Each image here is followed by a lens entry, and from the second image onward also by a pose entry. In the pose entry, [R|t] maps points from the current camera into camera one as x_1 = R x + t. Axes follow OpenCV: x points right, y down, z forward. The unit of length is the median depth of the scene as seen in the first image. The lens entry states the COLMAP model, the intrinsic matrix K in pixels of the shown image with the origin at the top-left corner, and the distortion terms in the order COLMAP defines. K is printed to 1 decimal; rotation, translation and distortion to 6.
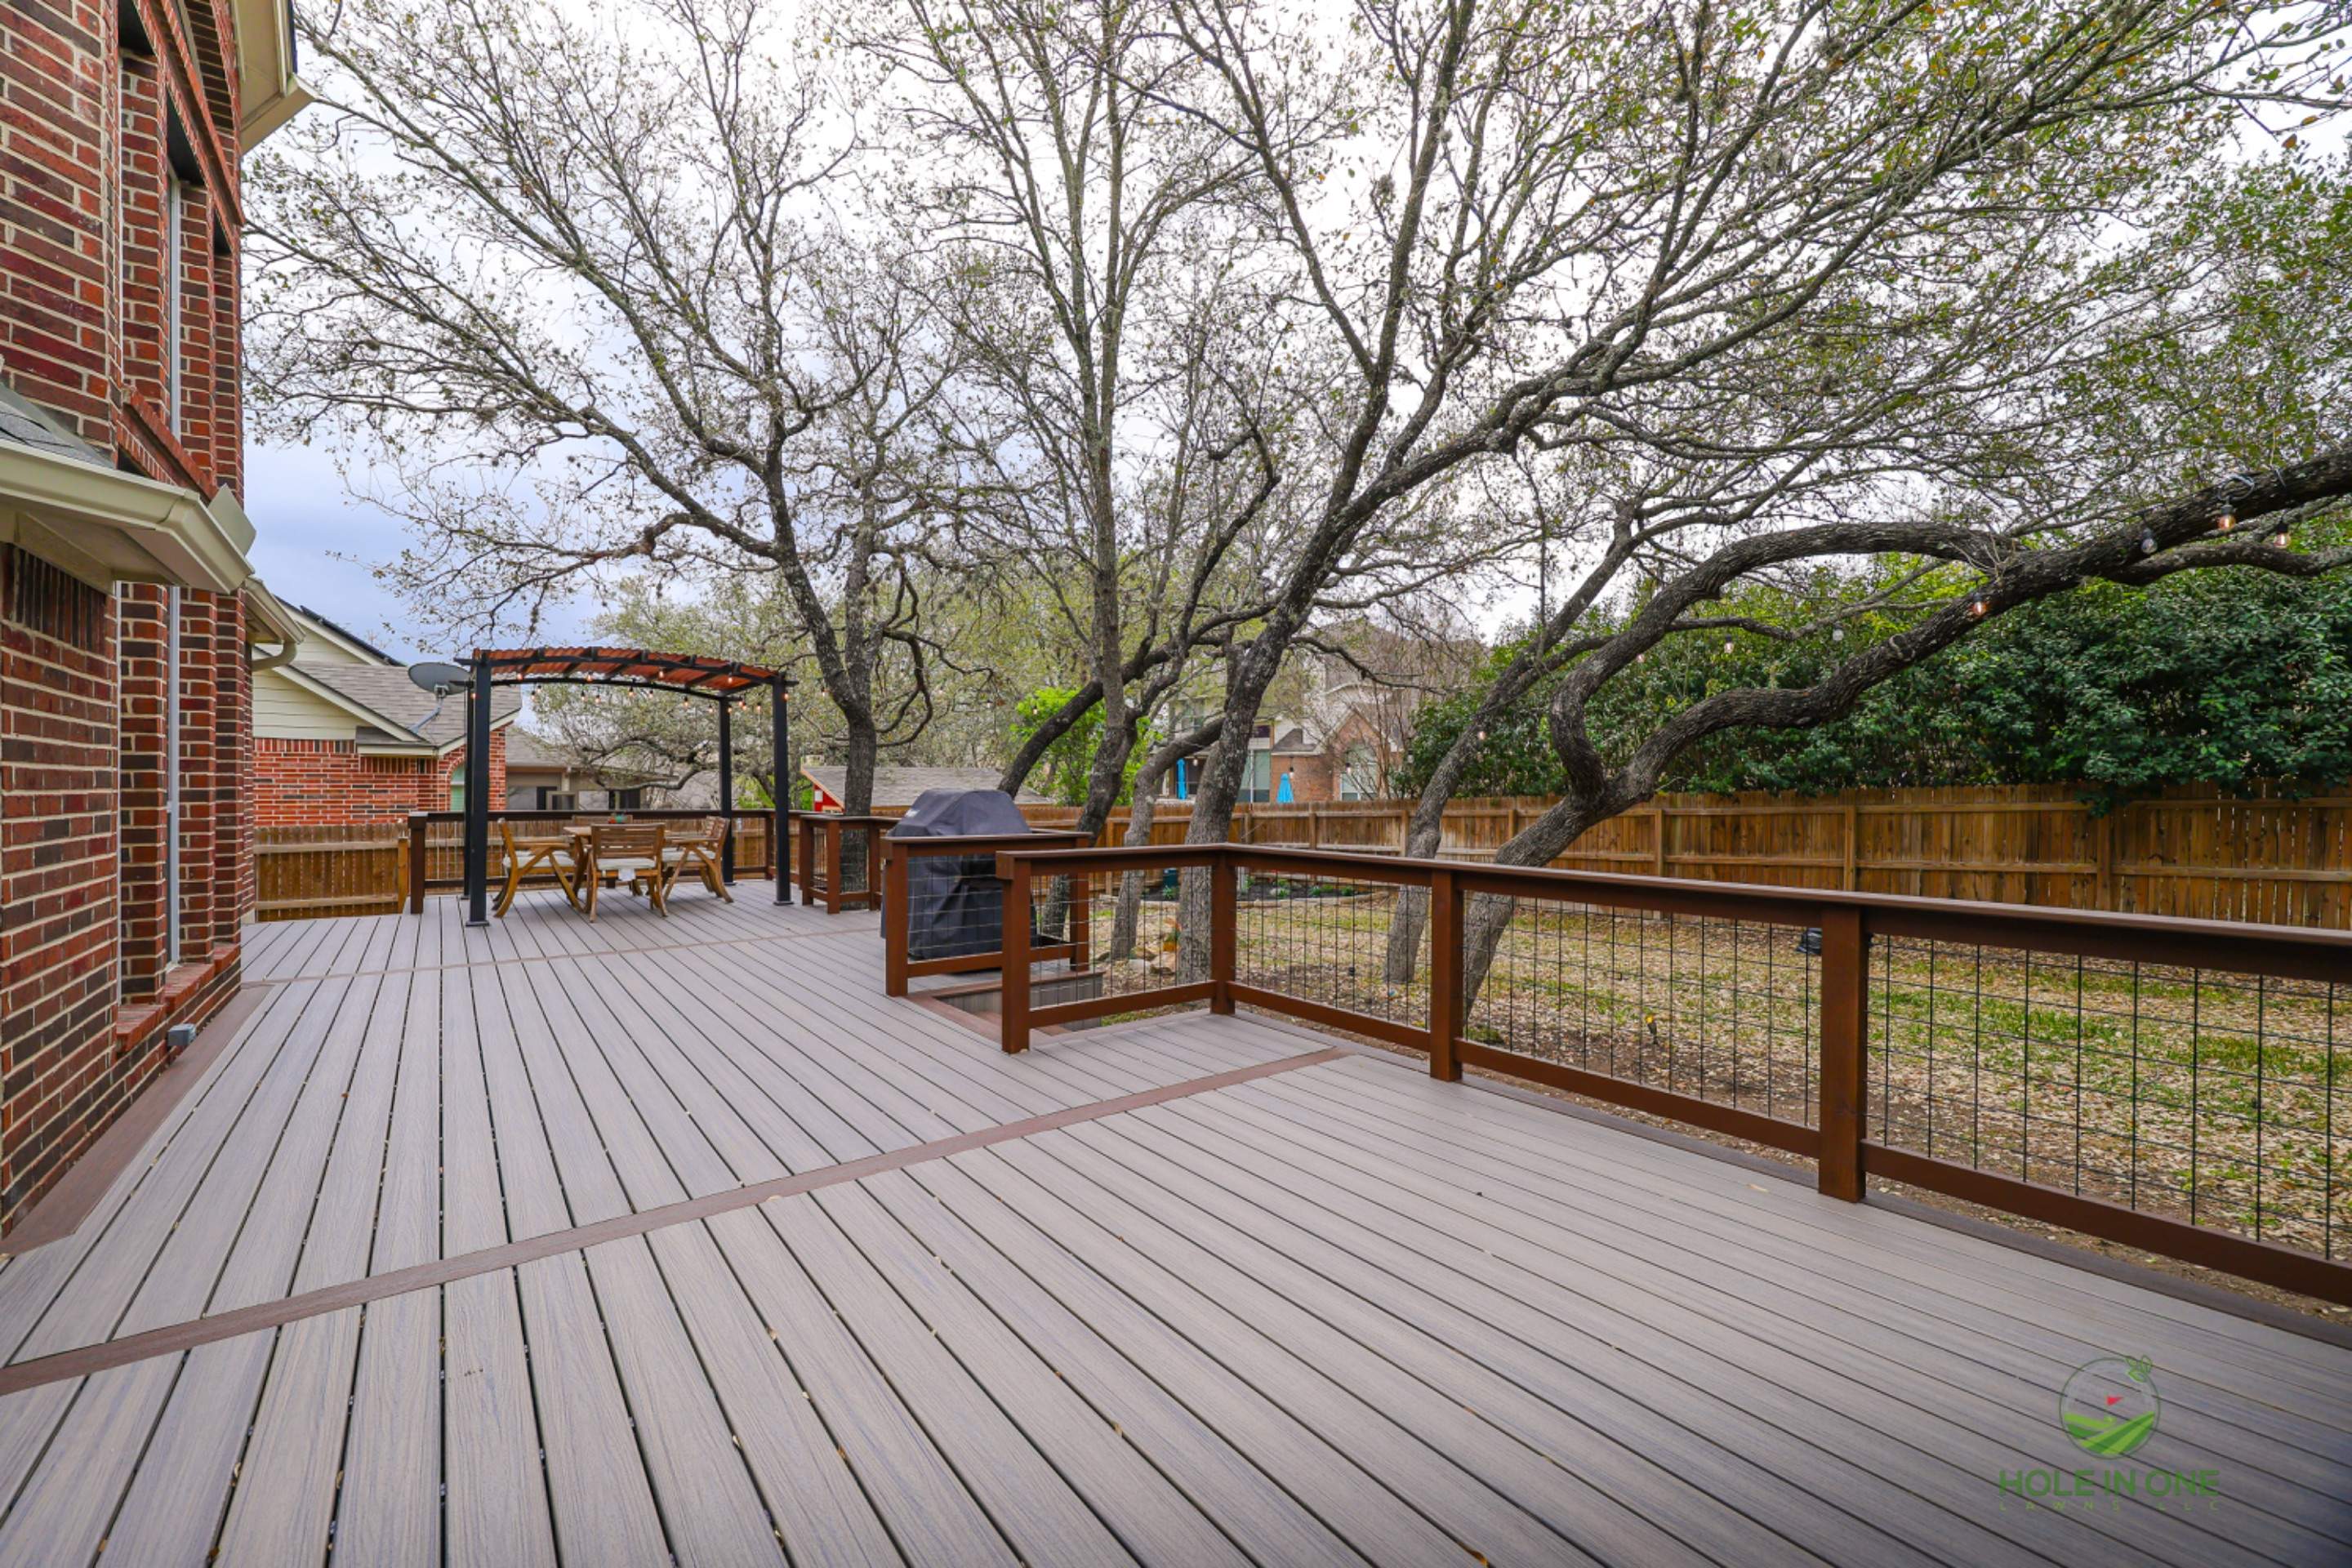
lens RADIAL K [[964.2, 0, 1175.6], [0, 964.2, 776.0], [0, 0, 1]] dist [0.003105, 0.000465]
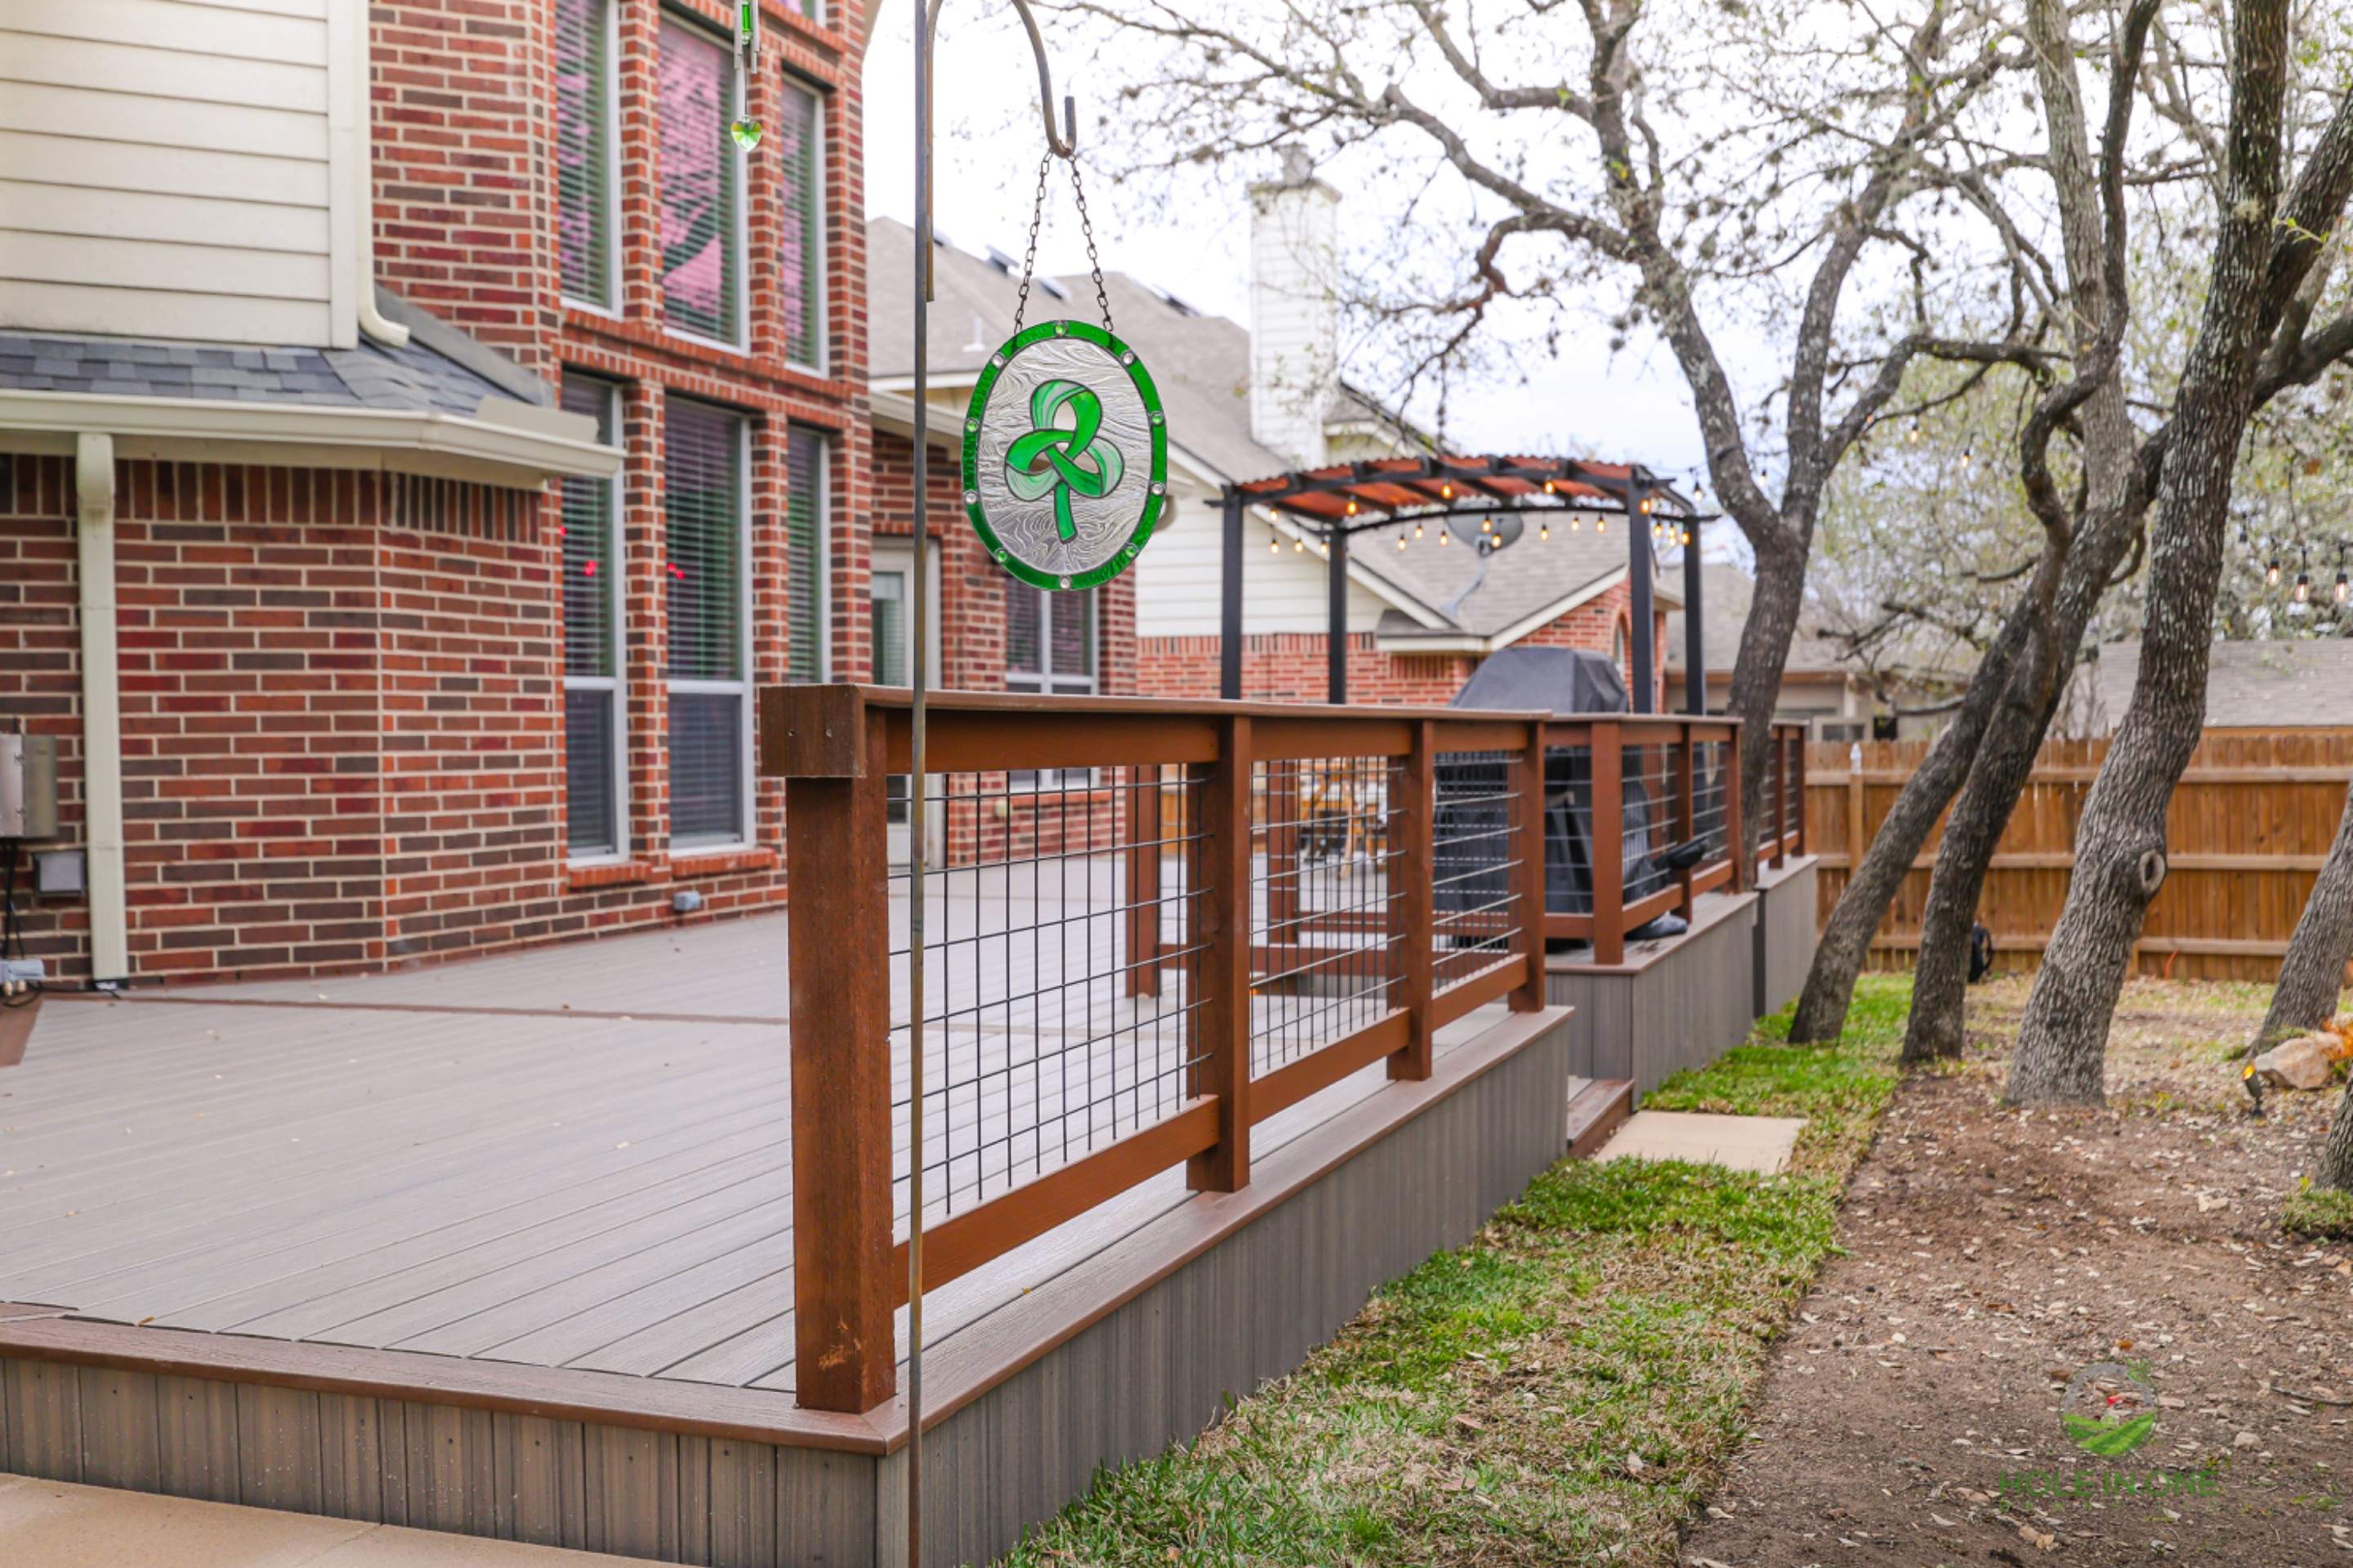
lens RADIAL K [[2280.6, 0, 1153.9], [0, 2280.6, 769.3], [0, 0, 1]] dist [-0.009648, 0.000000]
pose [[0.526849, 0.005296, -0.849943, 0.580642], [0.018444, 0.999674, 0.017661, 0.040265], [0.849759, -0.024982, 0.526579, 0.062053]]
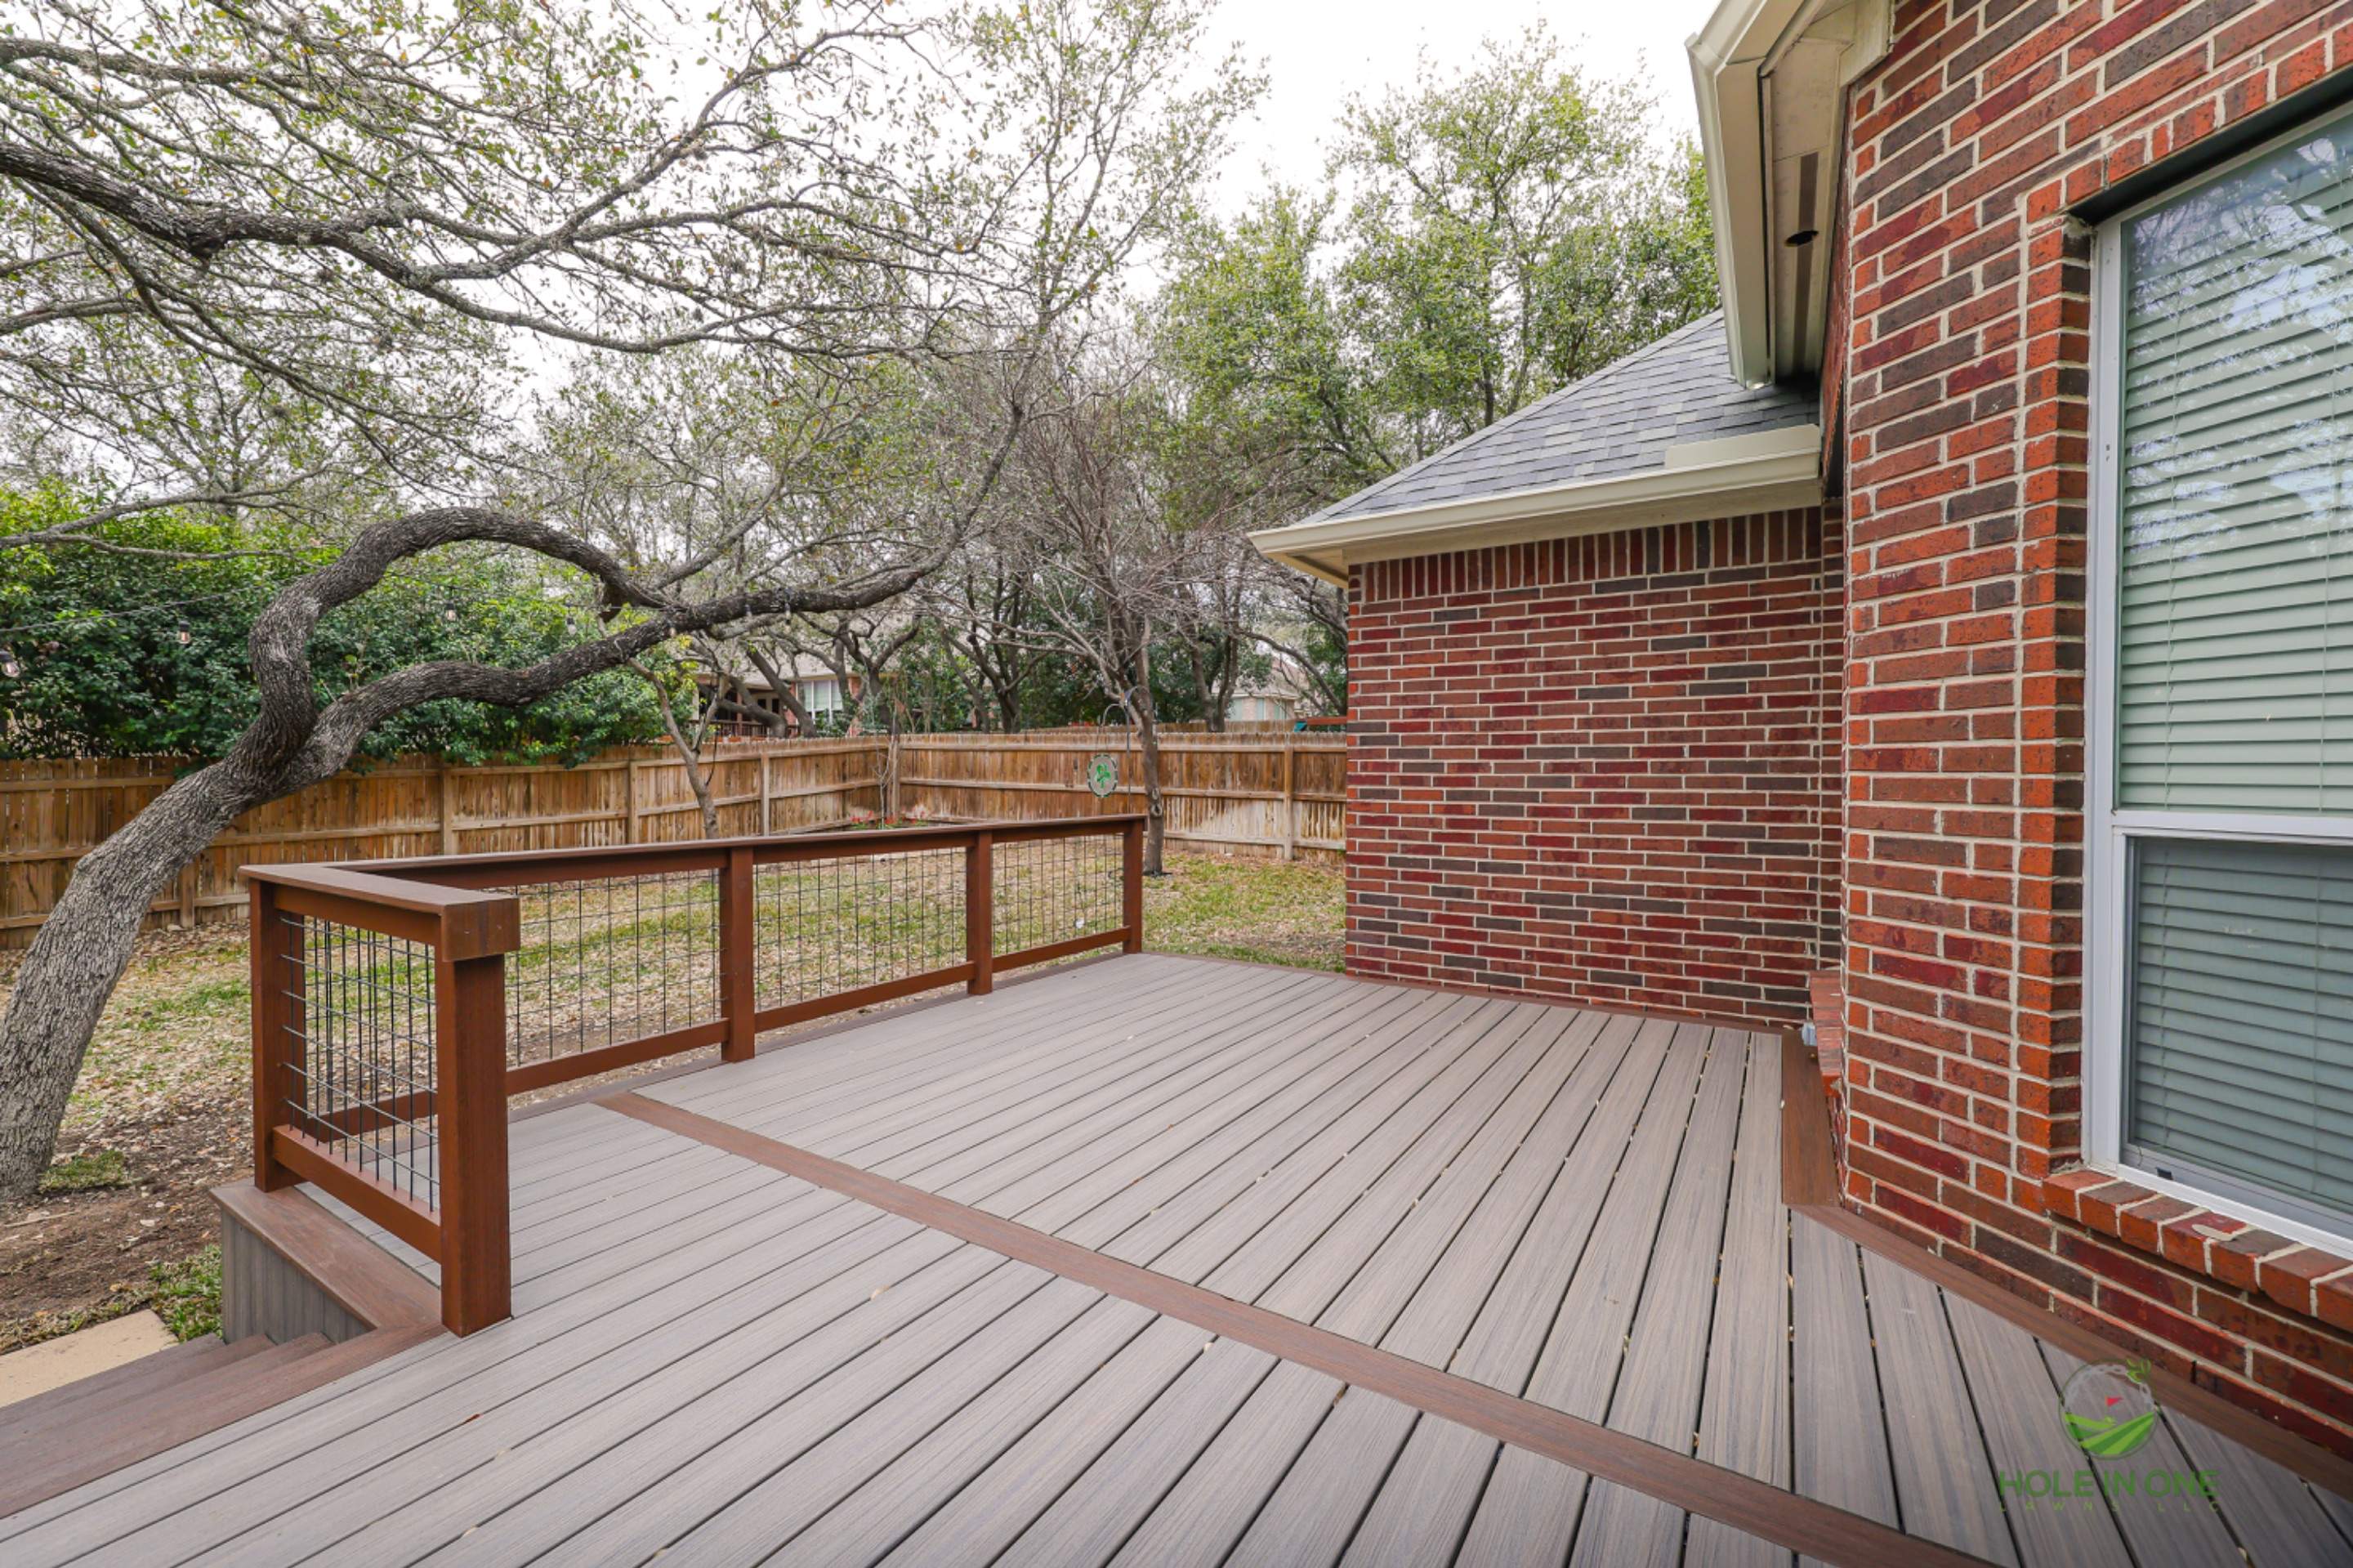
lens RADIAL K [[964.6, 0, 1163.5], [0, 964.6, 787.7], [0, 0, 1]] dist [0.003105, 0.000465]
pose [[-0.334325, -0.020798, 0.942228, -0.339285], [-0.013550, 0.999759, 0.017260, 0.006049], [-0.942360, -0.006997, -0.334526, 0.397346]]
